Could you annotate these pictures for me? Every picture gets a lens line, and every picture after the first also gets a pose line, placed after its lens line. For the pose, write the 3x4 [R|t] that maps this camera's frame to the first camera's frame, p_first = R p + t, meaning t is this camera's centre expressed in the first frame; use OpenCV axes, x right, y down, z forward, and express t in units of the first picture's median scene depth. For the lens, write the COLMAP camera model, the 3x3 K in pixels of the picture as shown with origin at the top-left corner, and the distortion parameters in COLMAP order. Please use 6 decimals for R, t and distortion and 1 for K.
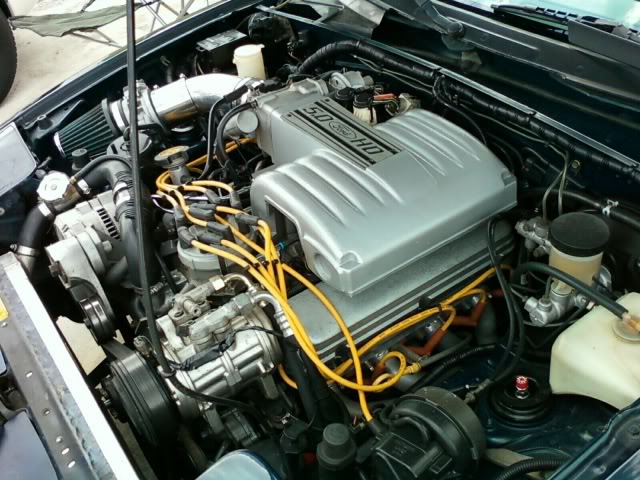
lens RADIAL K [[661.3, 0, 320.0], [0, 661.3, 240.0], [0, 0, 1]] dist [-0.099551, 0.224868]
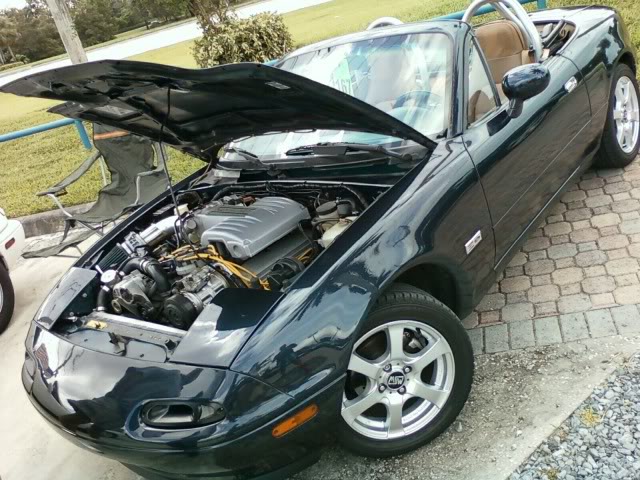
lens RADIAL K [[661.3, 0, 320.0], [0, 661.3, 240.0], [0, 0, 1]] dist [-0.099551, 0.224868]
pose [[0.950074, -0.259456, 0.173325, -0.094382], [0.303663, 0.896573, -0.322407, 0.698771], [-0.071748, 0.358943, 0.930598, -1.054427]]
